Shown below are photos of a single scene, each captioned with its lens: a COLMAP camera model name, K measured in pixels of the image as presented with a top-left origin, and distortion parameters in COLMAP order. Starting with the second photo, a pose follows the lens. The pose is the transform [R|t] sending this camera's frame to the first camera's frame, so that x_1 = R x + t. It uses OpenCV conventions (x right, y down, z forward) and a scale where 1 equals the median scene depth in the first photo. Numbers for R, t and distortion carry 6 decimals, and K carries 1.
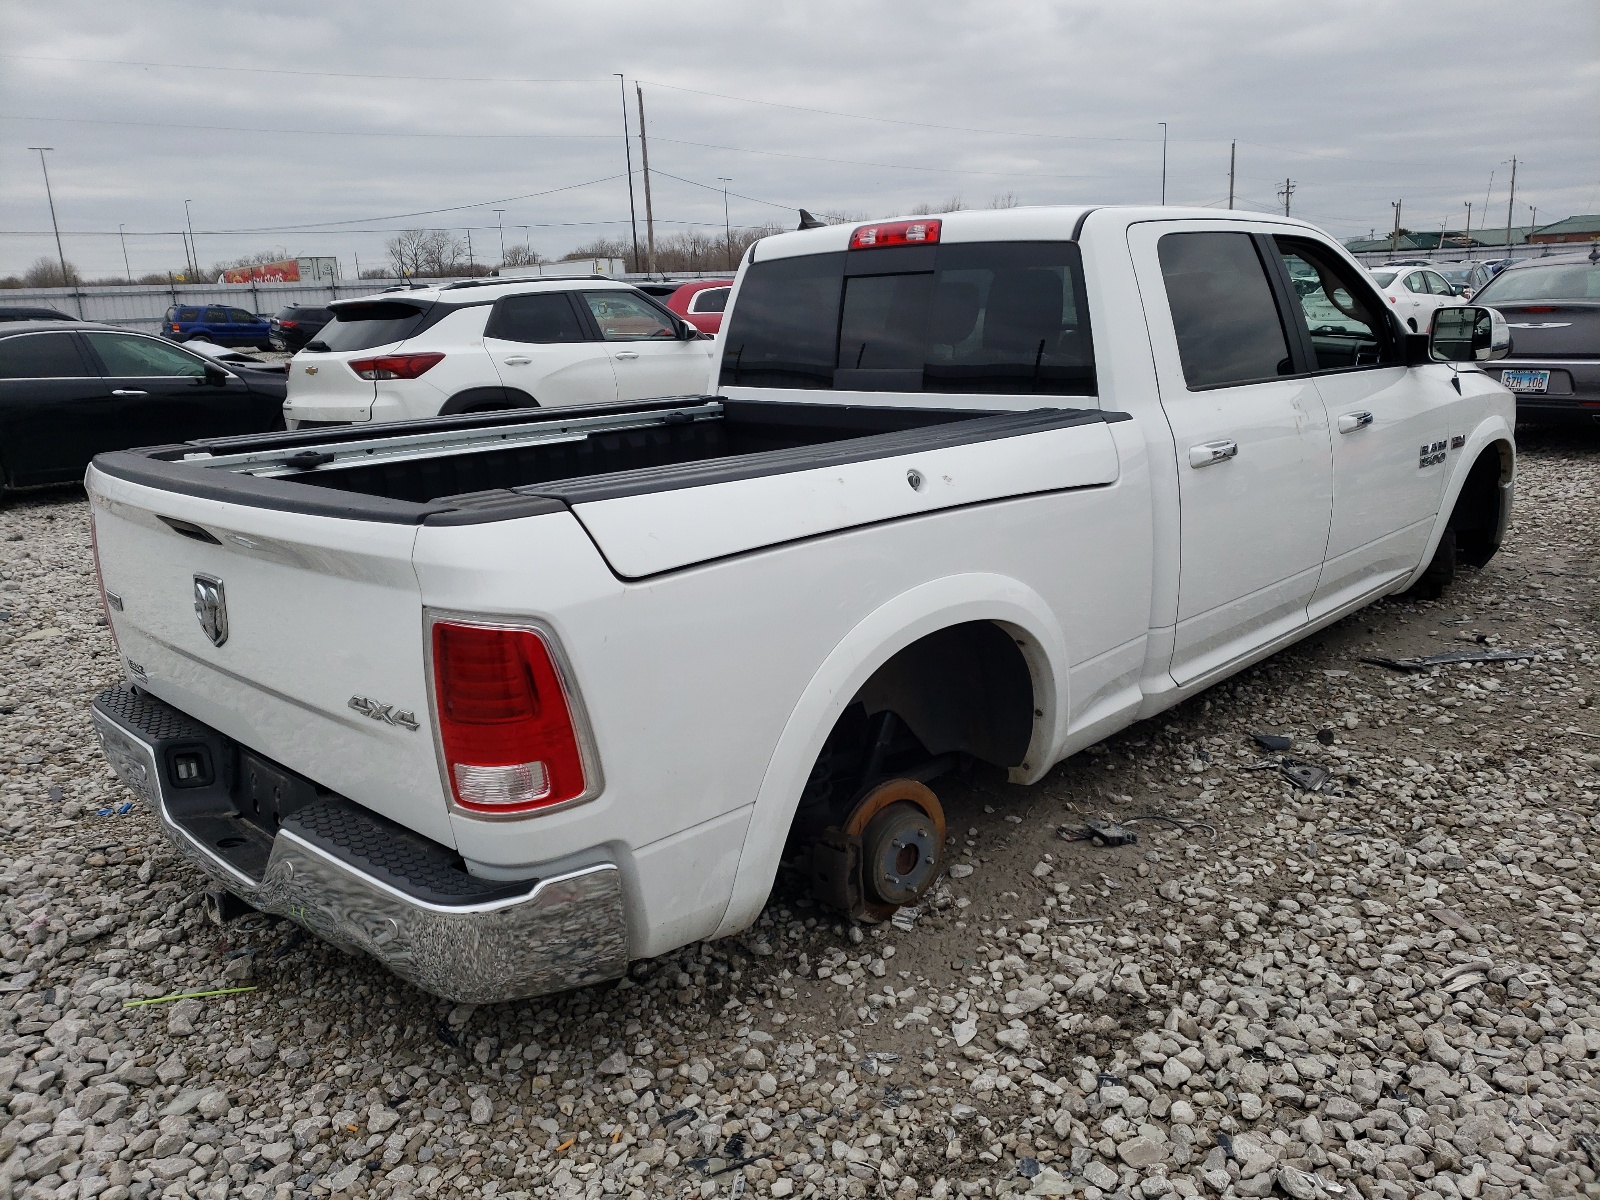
lens RADIAL K [[1276.1, 0, 806.9], [0, 1276.1, 559.5], [0, 0, 1]] dist [0.013206, 0.010092]
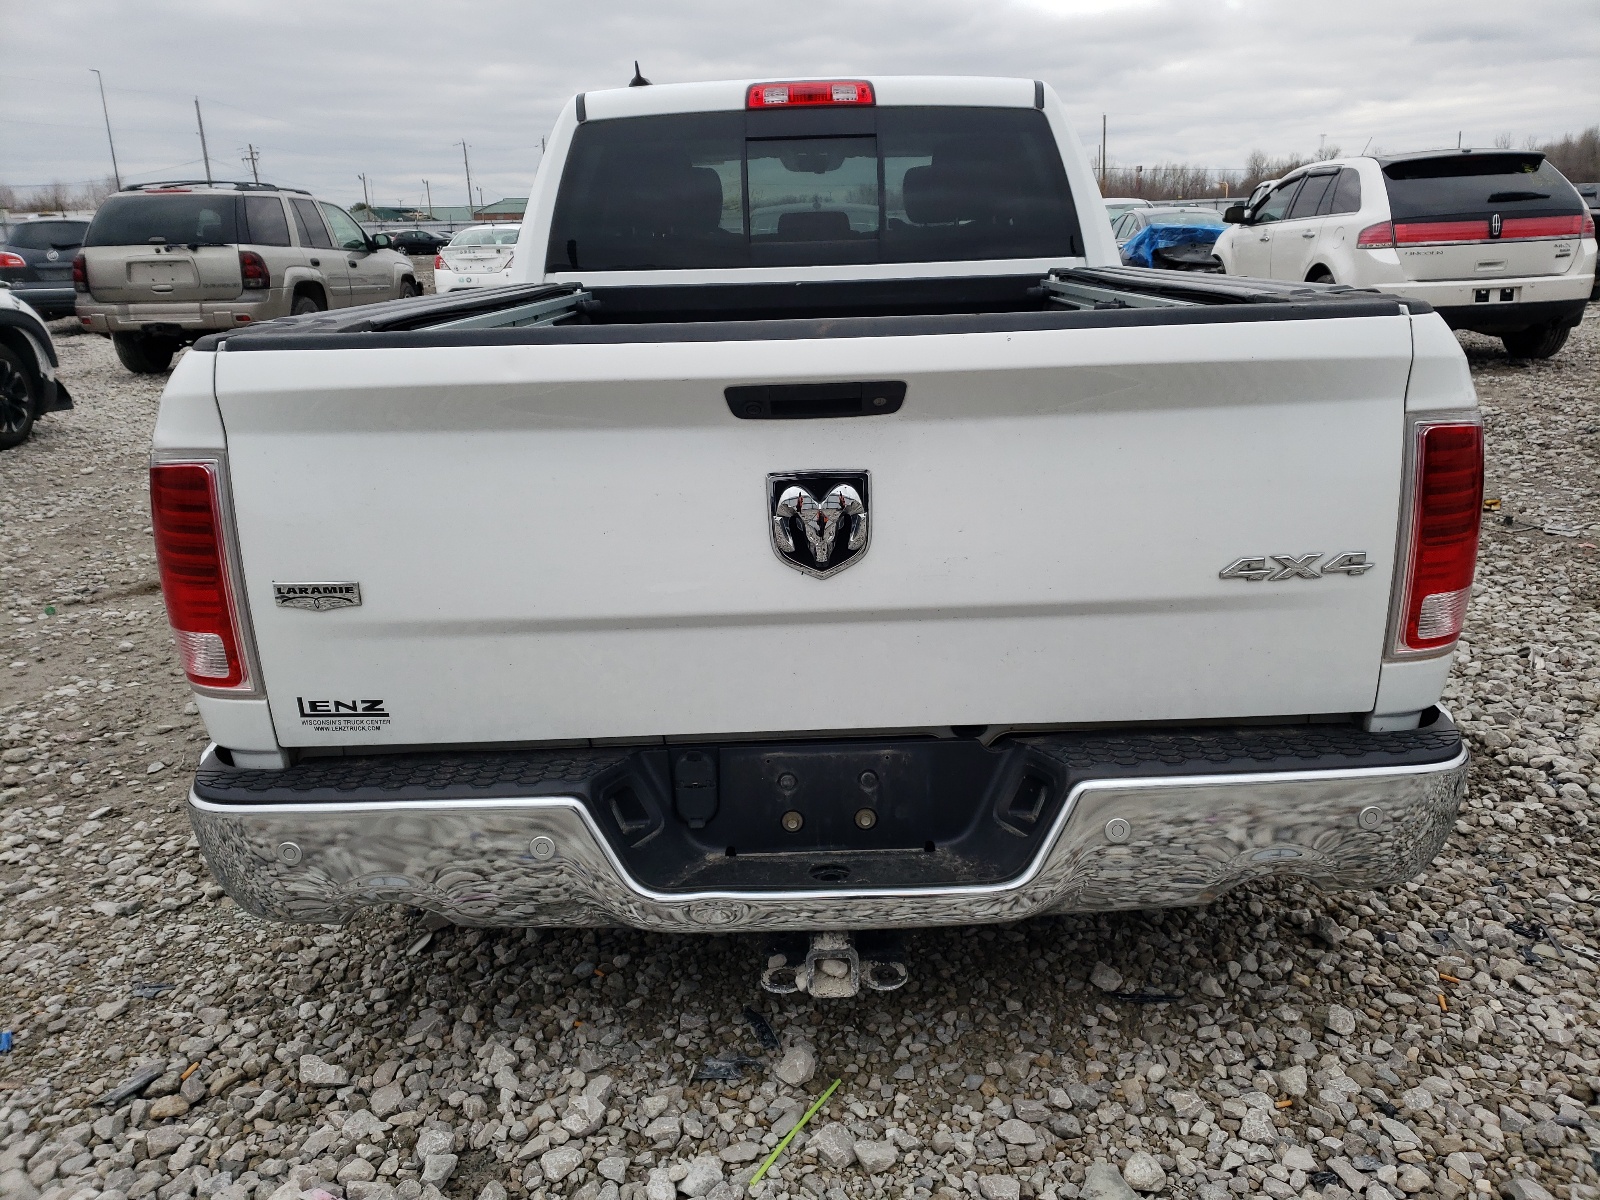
lens RADIAL K [[1276.1, 0, 806.9], [0, 1276.1, 559.5], [0, 0, 1]] dist [0.013206, 0.010092]
pose [[0.692374, -0.152268, 0.705290, -0.647330], [0.143199, 0.987034, 0.072518, 0.008014], [-0.707187, 0.050788, 0.705201, 0.384566]]
